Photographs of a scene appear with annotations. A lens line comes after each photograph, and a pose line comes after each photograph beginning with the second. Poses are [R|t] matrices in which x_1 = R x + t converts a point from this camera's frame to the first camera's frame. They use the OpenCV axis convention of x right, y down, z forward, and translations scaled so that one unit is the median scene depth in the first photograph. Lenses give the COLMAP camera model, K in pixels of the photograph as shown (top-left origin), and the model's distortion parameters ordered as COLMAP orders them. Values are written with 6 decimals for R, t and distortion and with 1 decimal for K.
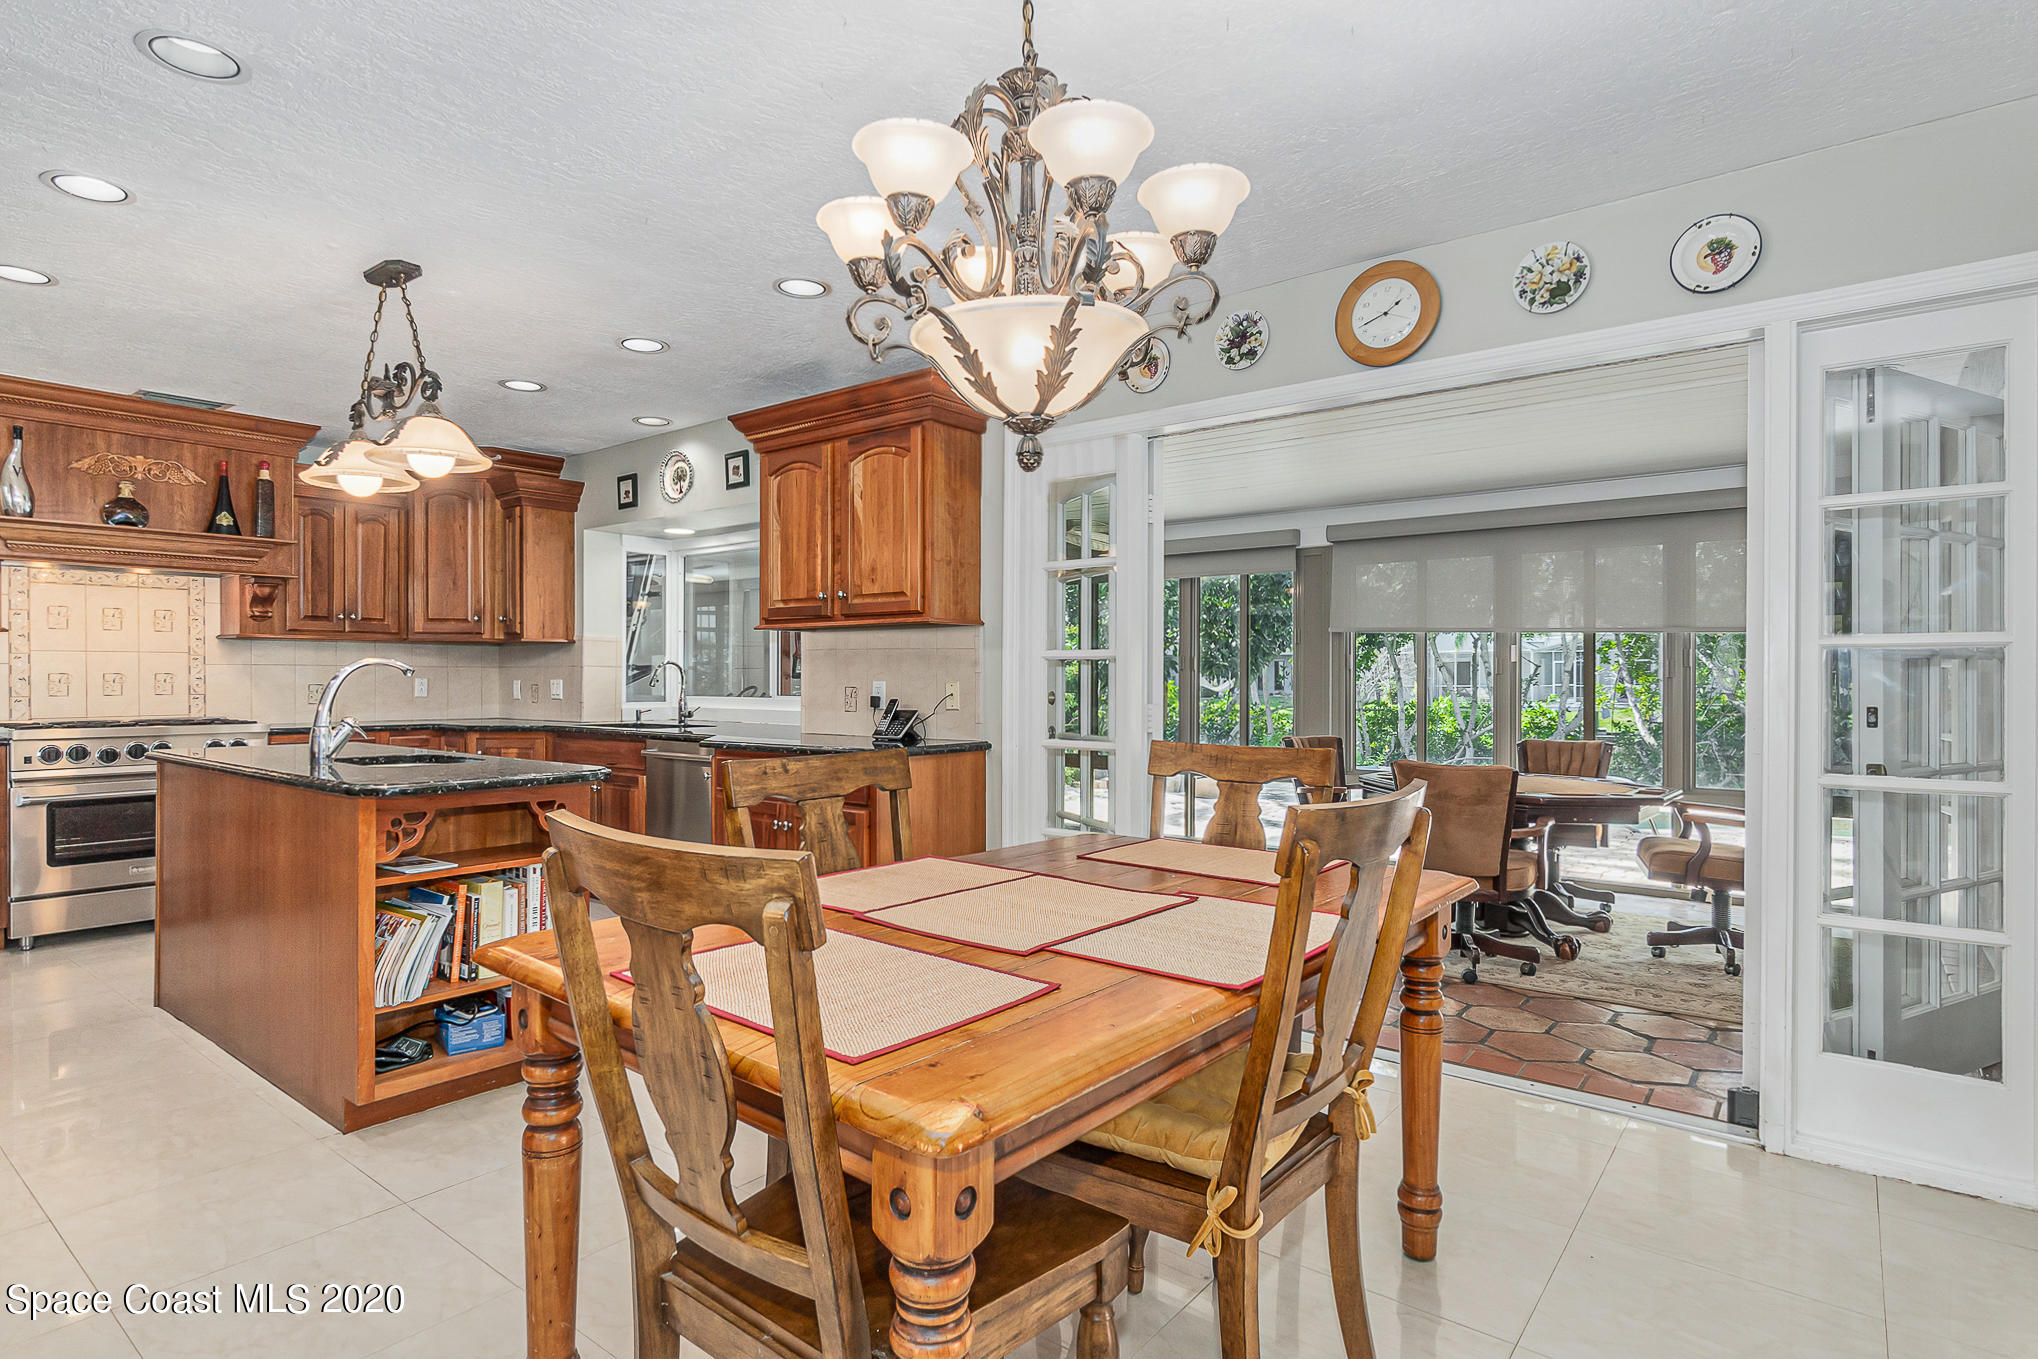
lens RADIAL K [[1072.0, 0, 1019.0], [0, 1072.0, 679.5], [0, 0, 1]] dist [-0.000246, -0.000057]
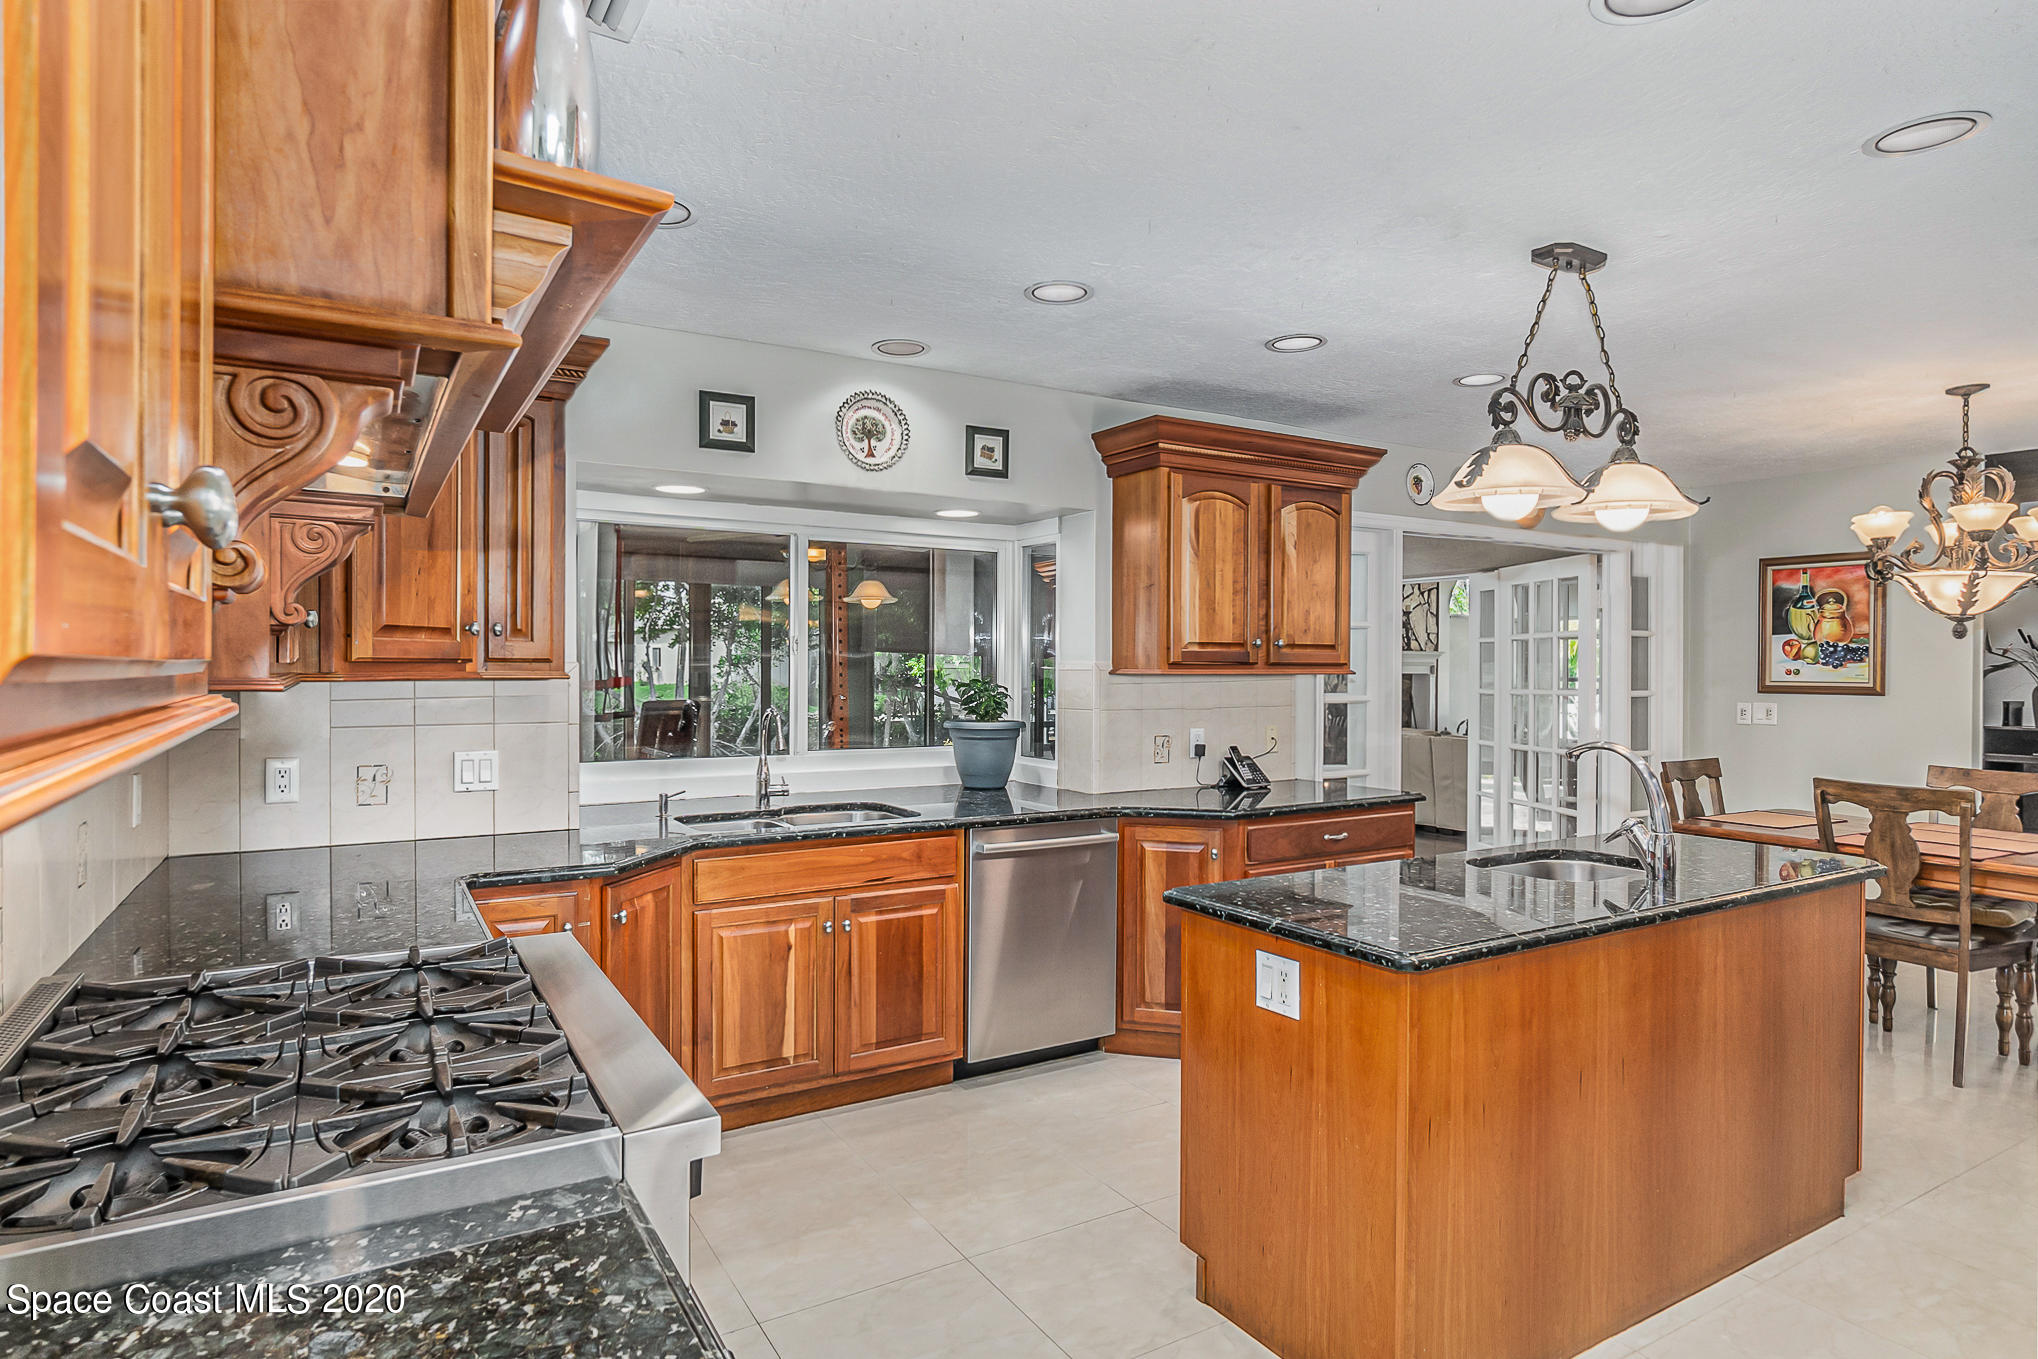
lens RADIAL K [[1093.2, 0, 1019.5], [0, 1093.2, 654.5], [0, 0, 1]] dist [-0.021625, -0.000206]
pose [[0.324531, 0.003945, 0.945867, -1.199856], [0.002615, 0.999984, -0.005068, -0.064931], [-0.945871, 0.004118, 0.324516, 0.915682]]
